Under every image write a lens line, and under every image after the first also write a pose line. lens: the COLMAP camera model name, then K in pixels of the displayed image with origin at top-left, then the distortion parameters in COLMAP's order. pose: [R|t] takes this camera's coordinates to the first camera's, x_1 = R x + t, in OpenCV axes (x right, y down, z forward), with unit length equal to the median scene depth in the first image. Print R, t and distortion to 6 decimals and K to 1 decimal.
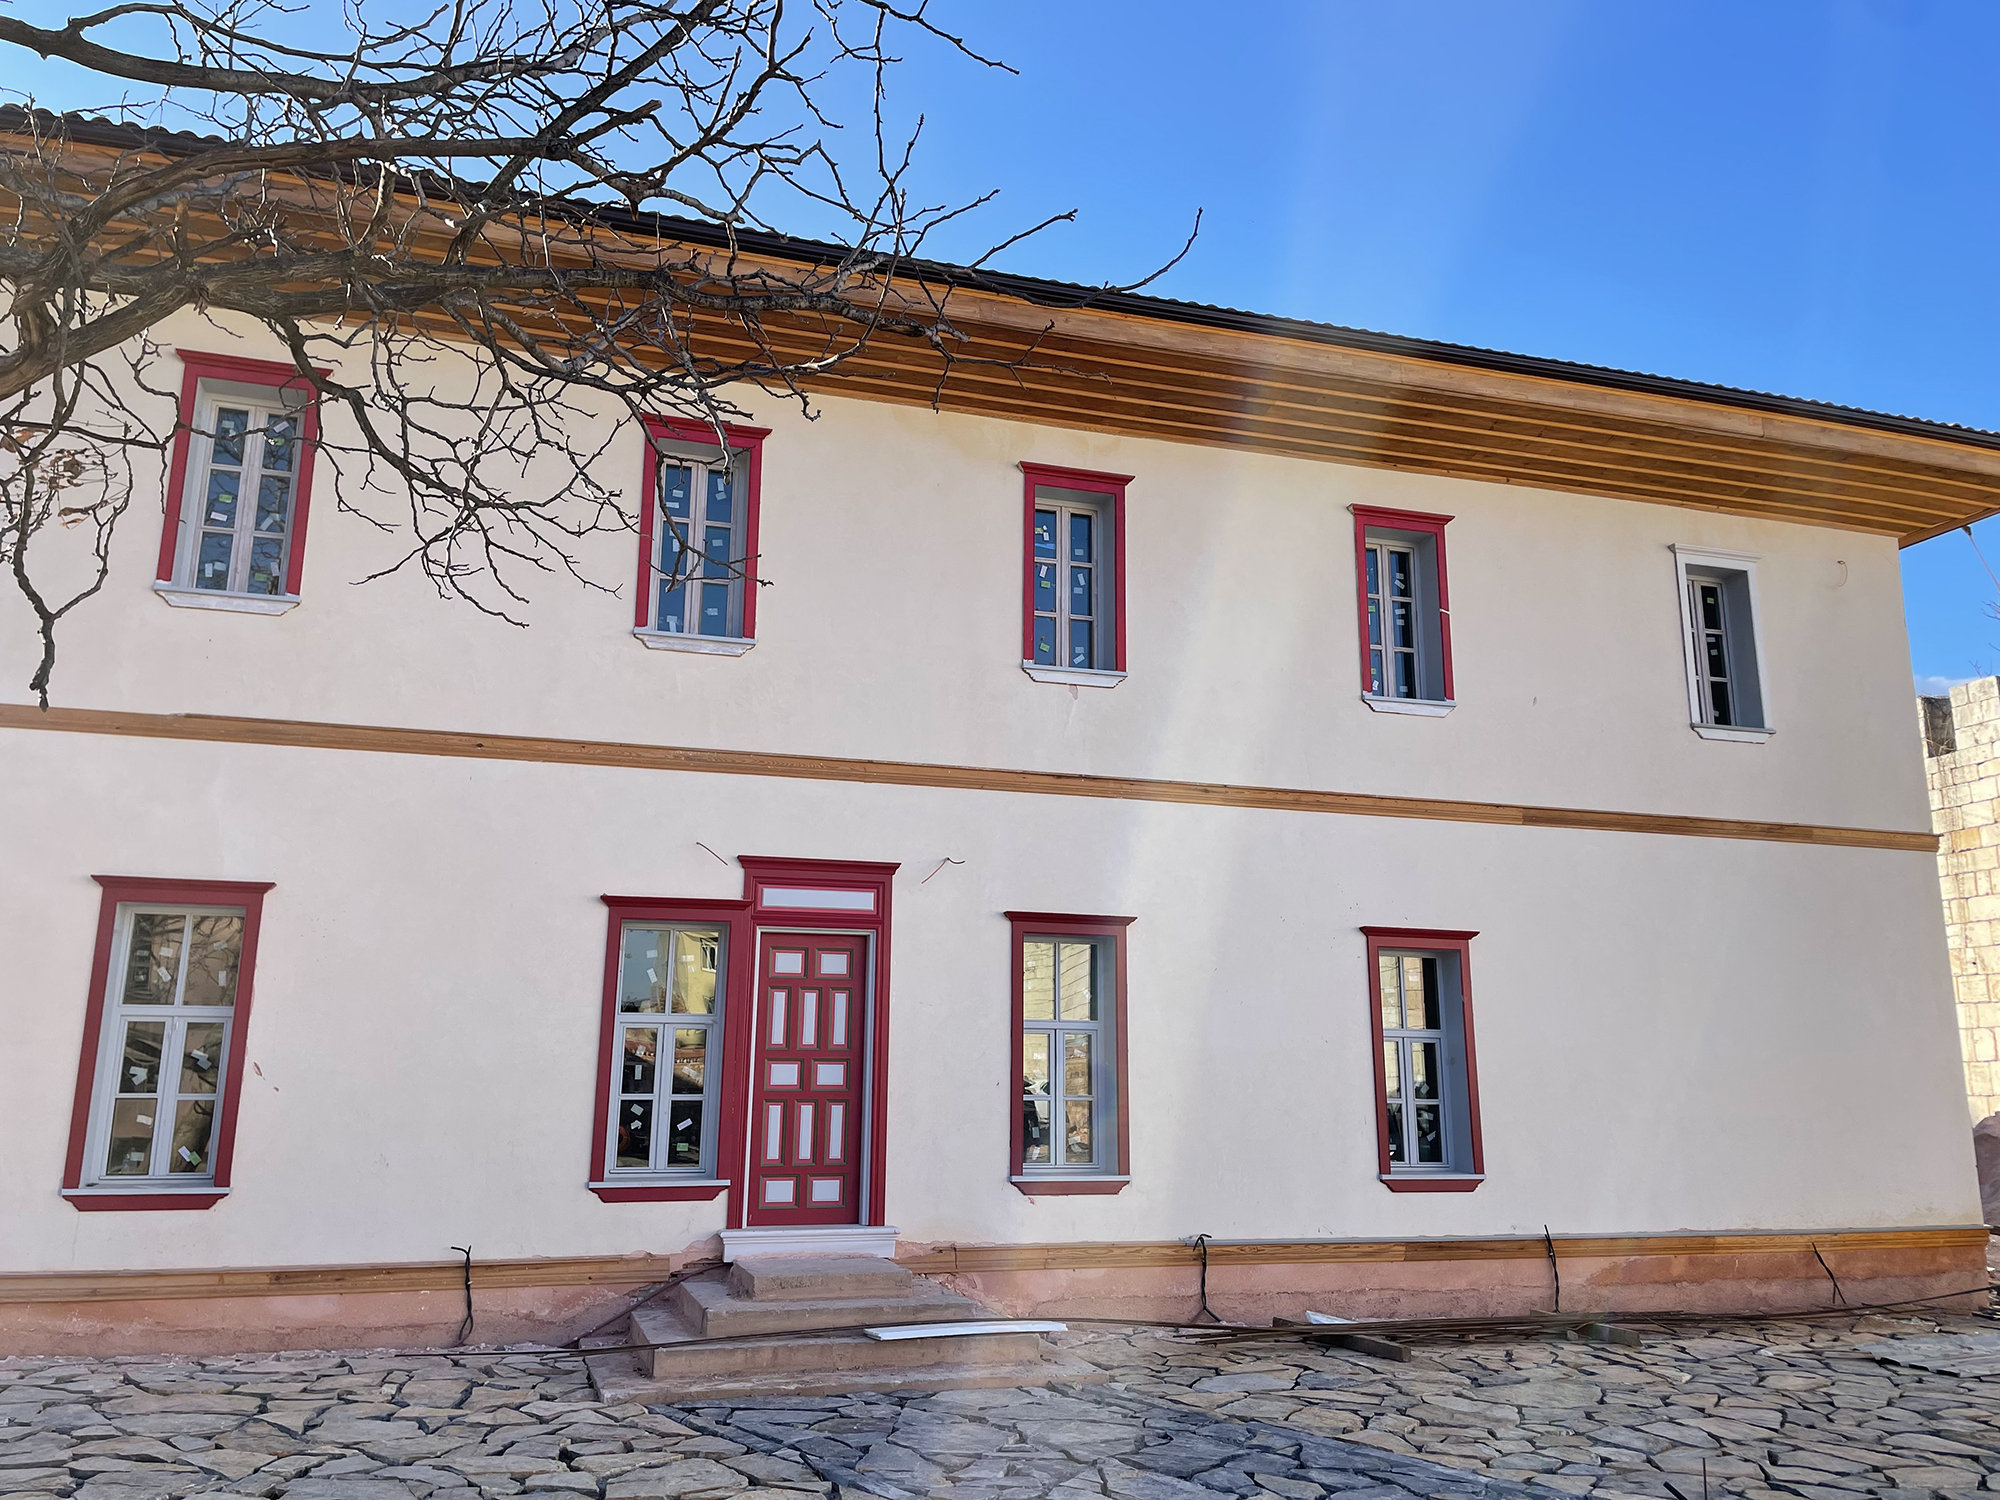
lens RADIAL K [[1491.7, 0, 998.0], [0, 1491.7, 741.4], [0, 0, 1]] dist [0.112628, -0.159337]
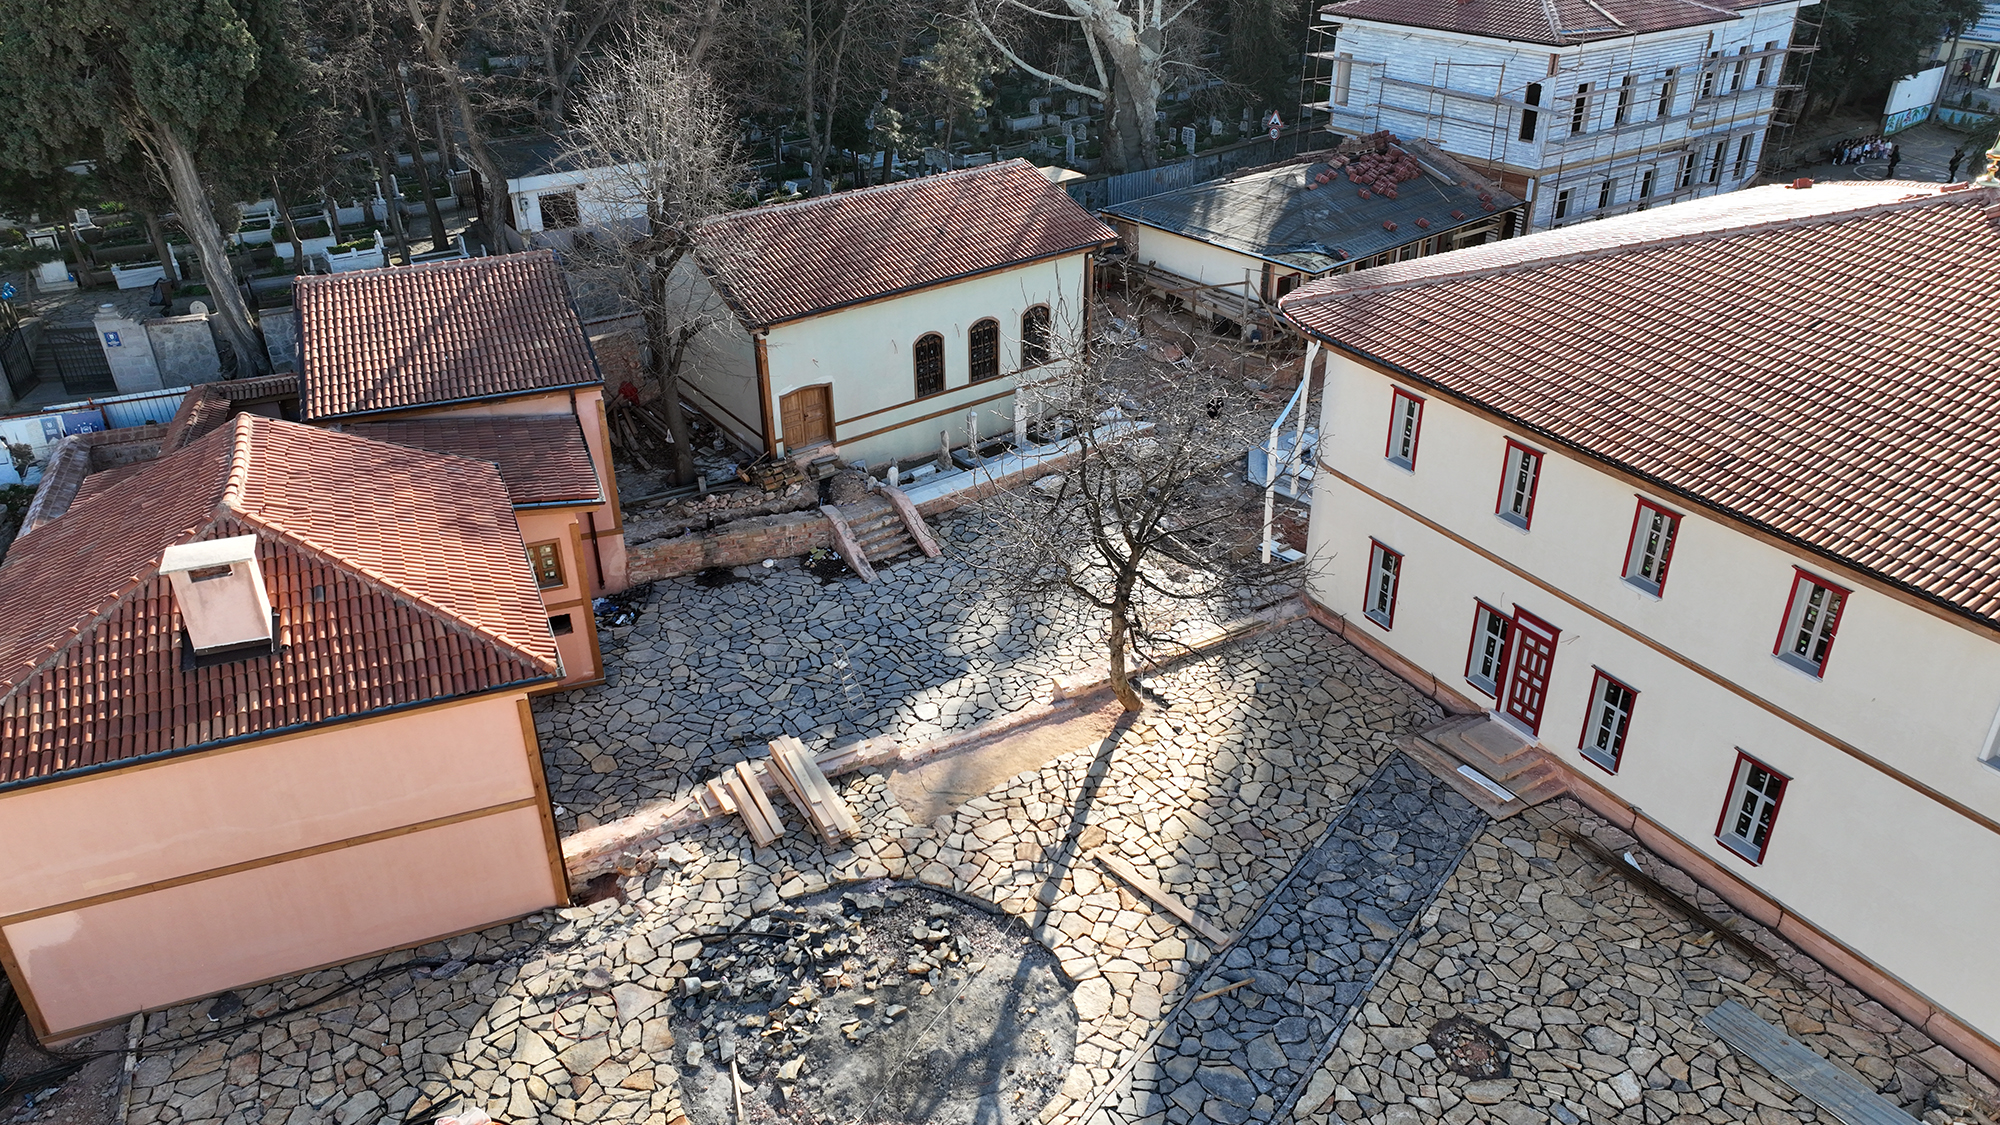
lens RADIAL K [[1383.9, 0, 1004.2], [0, 1383.9, 559.5], [0, 0, 1]] dist [-0.005462, -0.004432]
pose [[0.226728, 0.459201, -0.858911, 1.745876], [0.223867, 0.833695, 0.504814, -1.471269], [0.947881, -0.306737, 0.086222, -0.084289]]
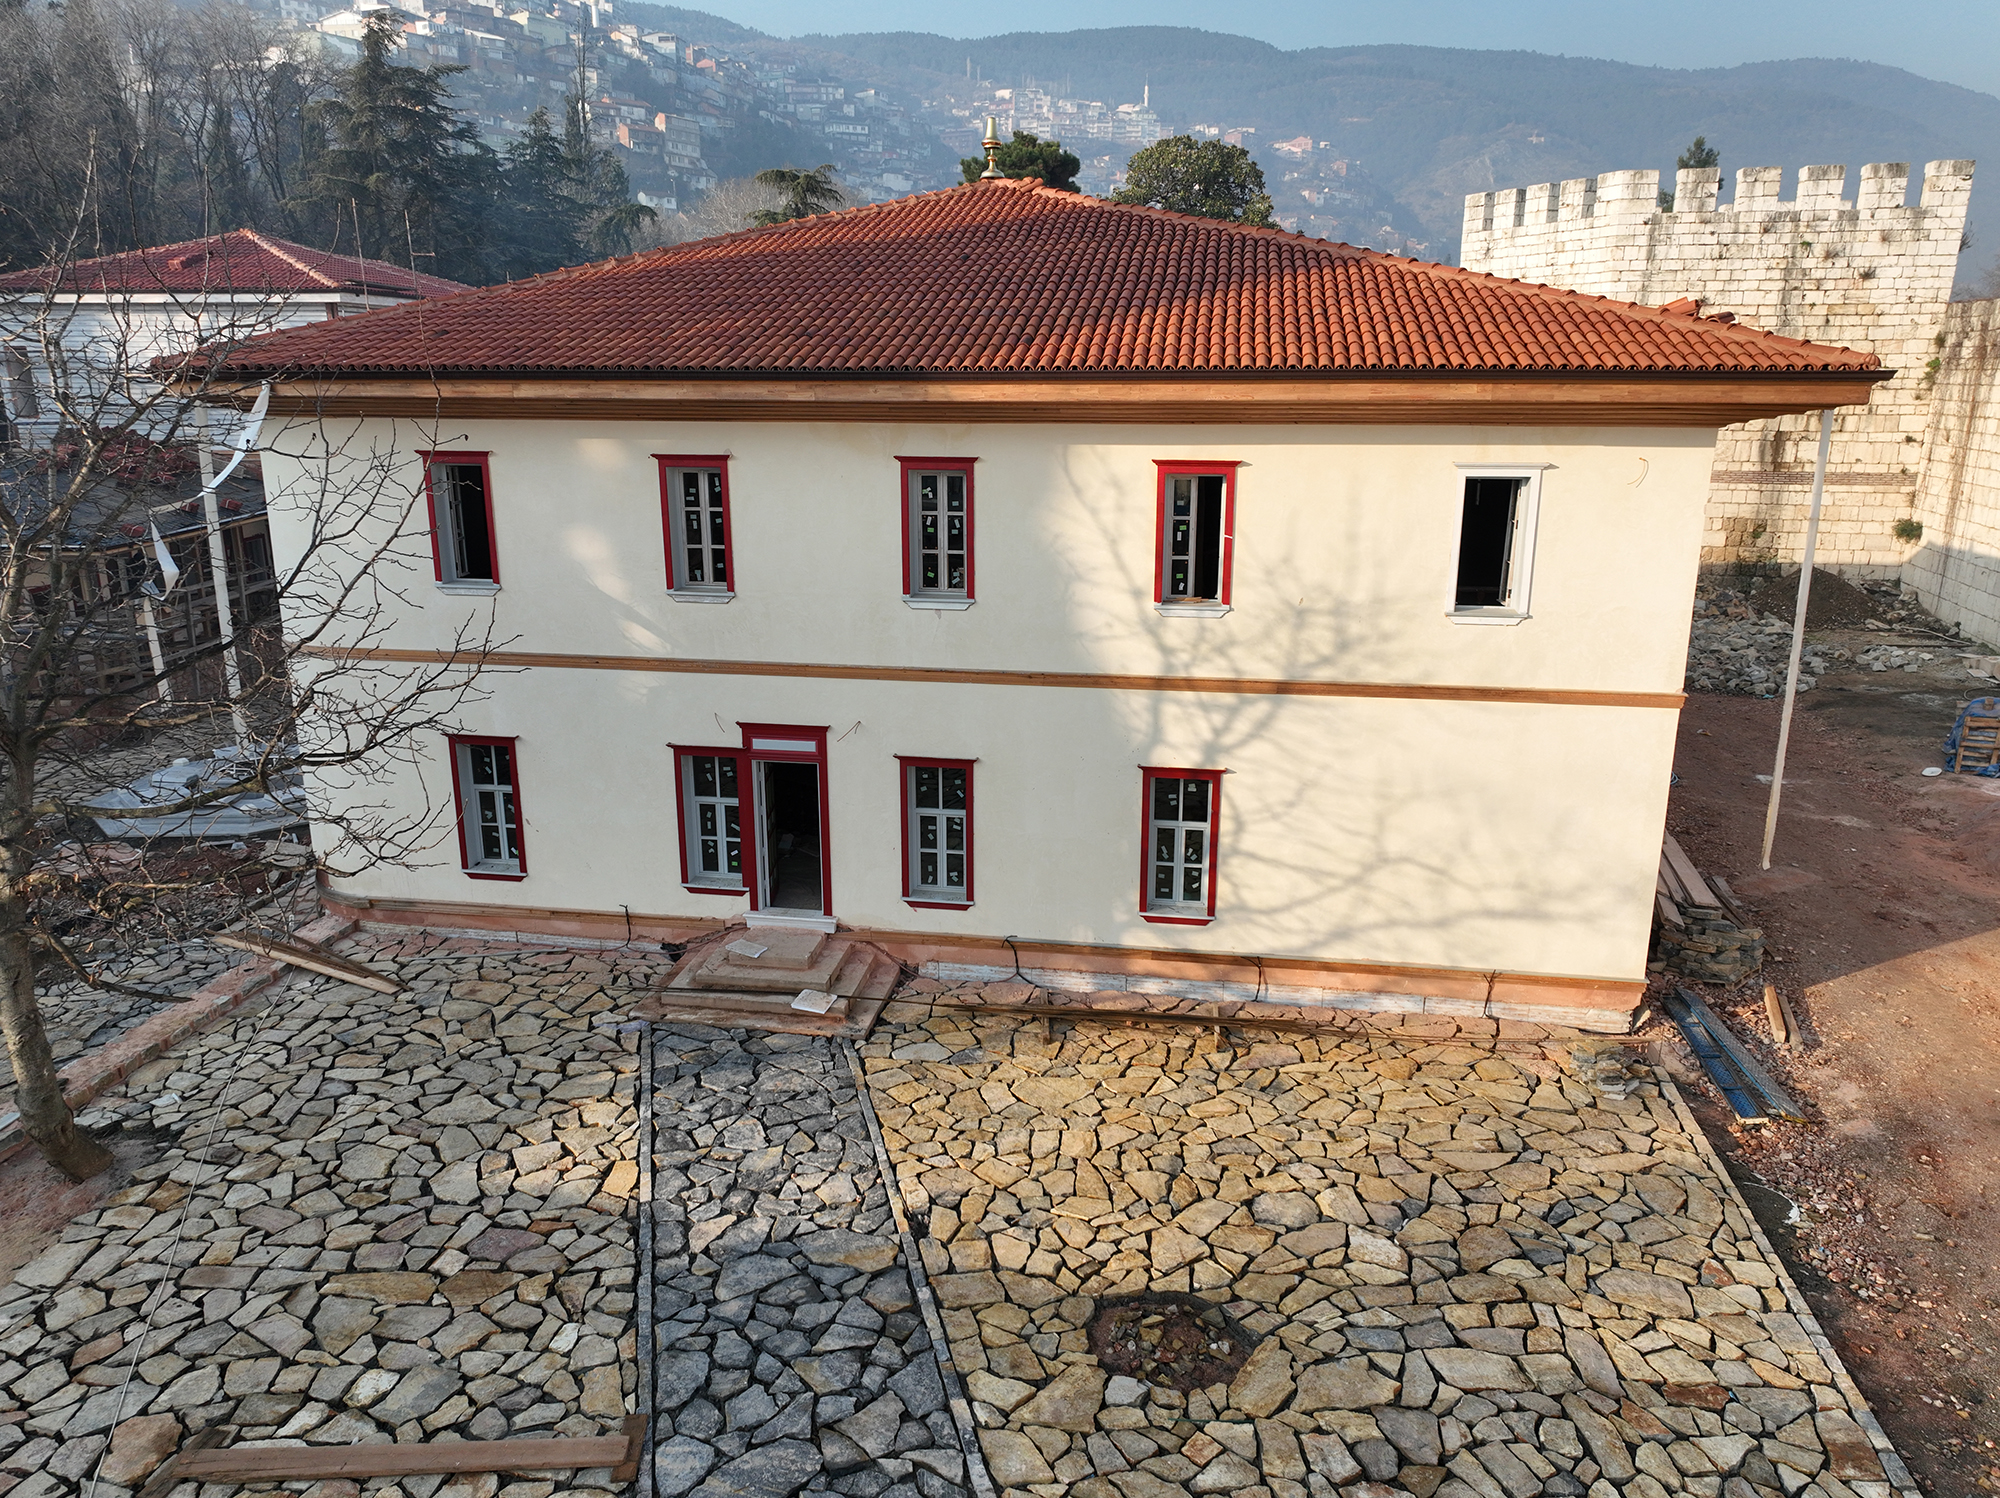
lens RADIAL K [[1403.1, 0, 1006.5], [0, 1403.1, 748.2], [0, 0, 1]] dist [-0.005470, 0.022505]
pose [[0.899000, 0.112058, -0.423369, 0.792347], [0.100152, 0.888490, 0.447834, -0.588005], [0.426342, -0.445004, 0.787530, -0.162562]]
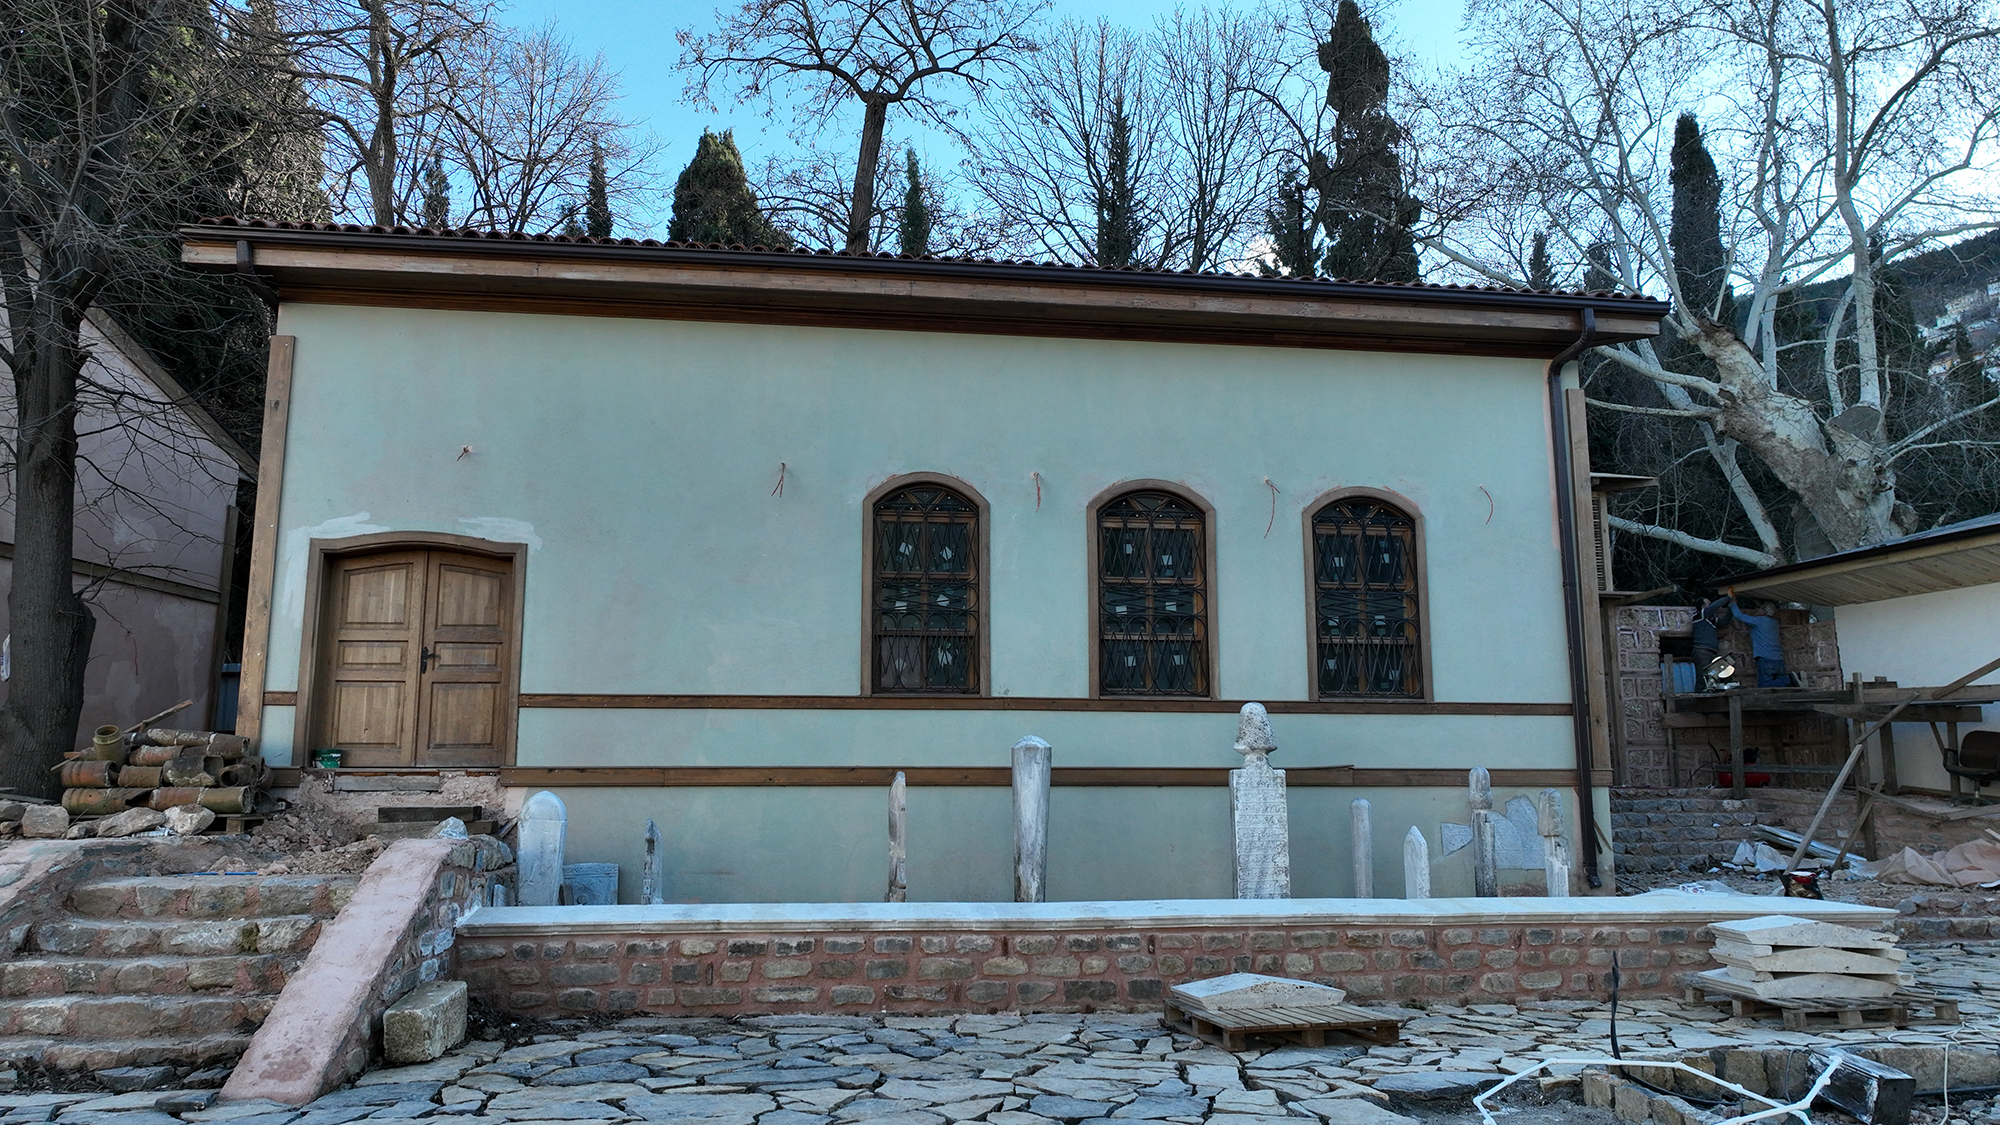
lens RADIAL K [[1383.9, 0, 1004.2], [0, 1383.9, 559.5], [0, 0, 1]] dist [-0.005462, -0.004432]
pose [[-0.277480, -0.176790, -0.944325, -0.739632], [0.204552, 0.949515, -0.237867, 0.201597], [0.938703, -0.259167, -0.227308, 0.529626]]
